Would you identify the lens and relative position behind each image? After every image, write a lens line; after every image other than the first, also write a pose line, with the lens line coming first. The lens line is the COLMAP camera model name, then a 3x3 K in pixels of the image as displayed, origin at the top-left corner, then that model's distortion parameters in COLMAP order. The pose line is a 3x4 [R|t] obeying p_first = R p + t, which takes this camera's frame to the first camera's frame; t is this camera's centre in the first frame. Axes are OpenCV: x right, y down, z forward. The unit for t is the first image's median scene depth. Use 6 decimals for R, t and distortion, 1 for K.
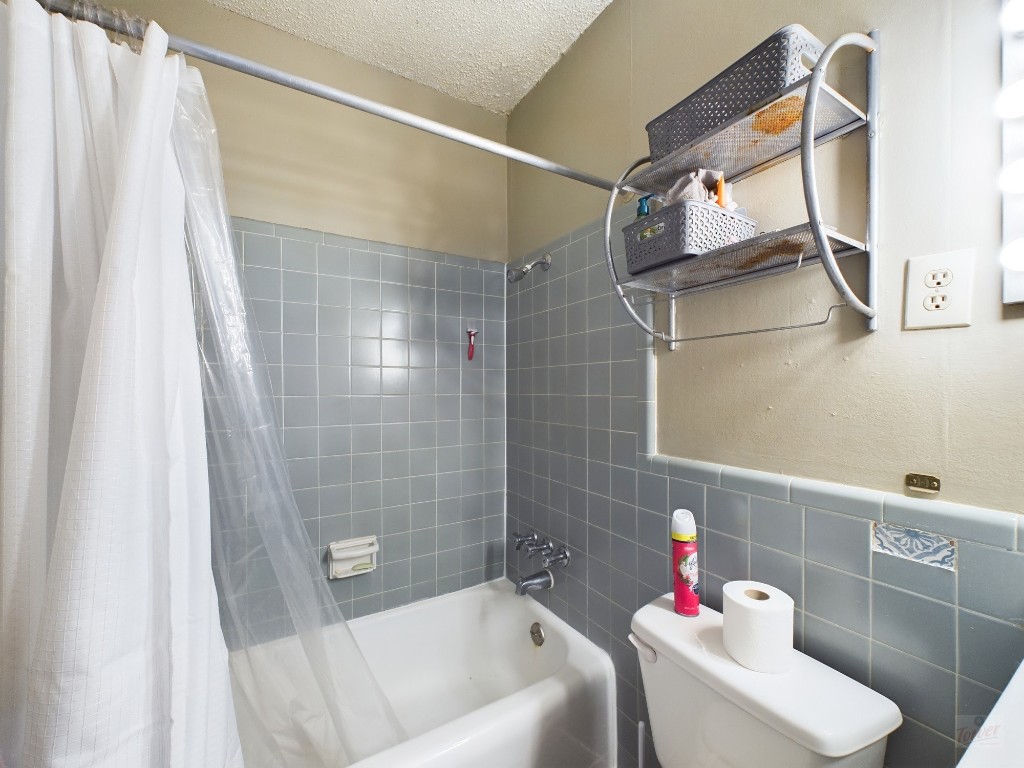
lens RADIAL K [[416.5, 0, 512.1], [0, 416.5, 390.2], [0, 0, 1]] dist [0.001597, -0.000124]
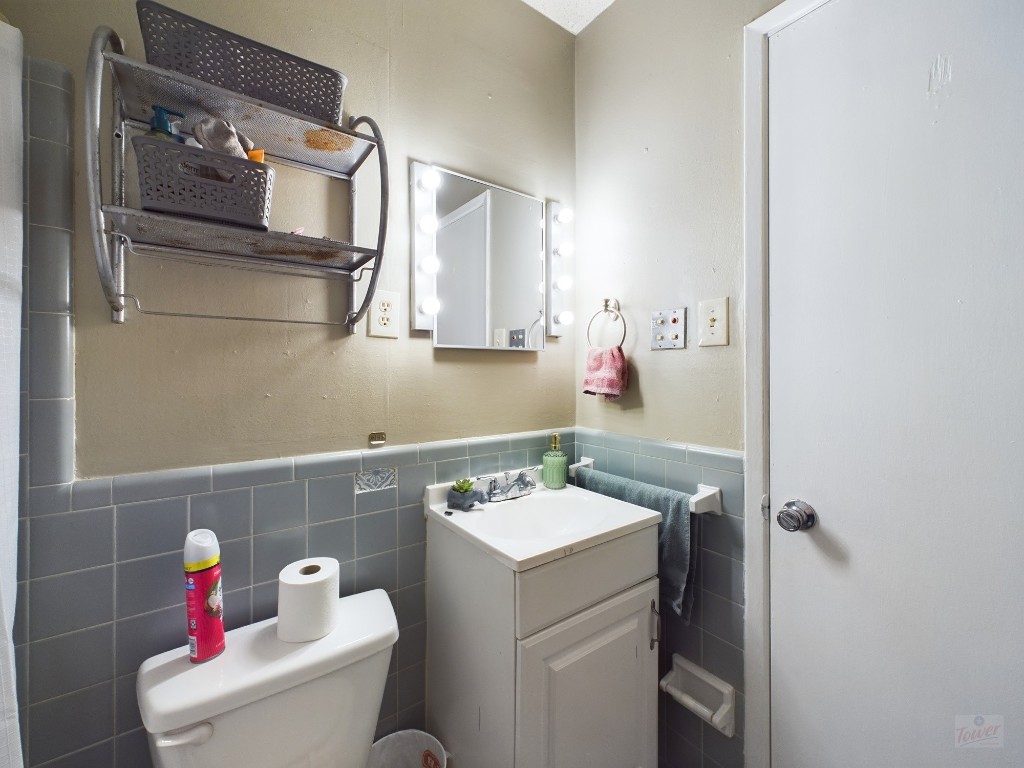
lens RADIAL K [[416.5, 0, 521.3], [0, 416.5, 369.7], [0, 0, 1]] dist [0.001597, -0.000124]
pose [[-0.081535, 0.003776, 0.996663, -0.505824], [0.003595, 0.999987, -0.003494, -0.017060], [-0.996664, 0.003298, -0.081547, 0.525231]]
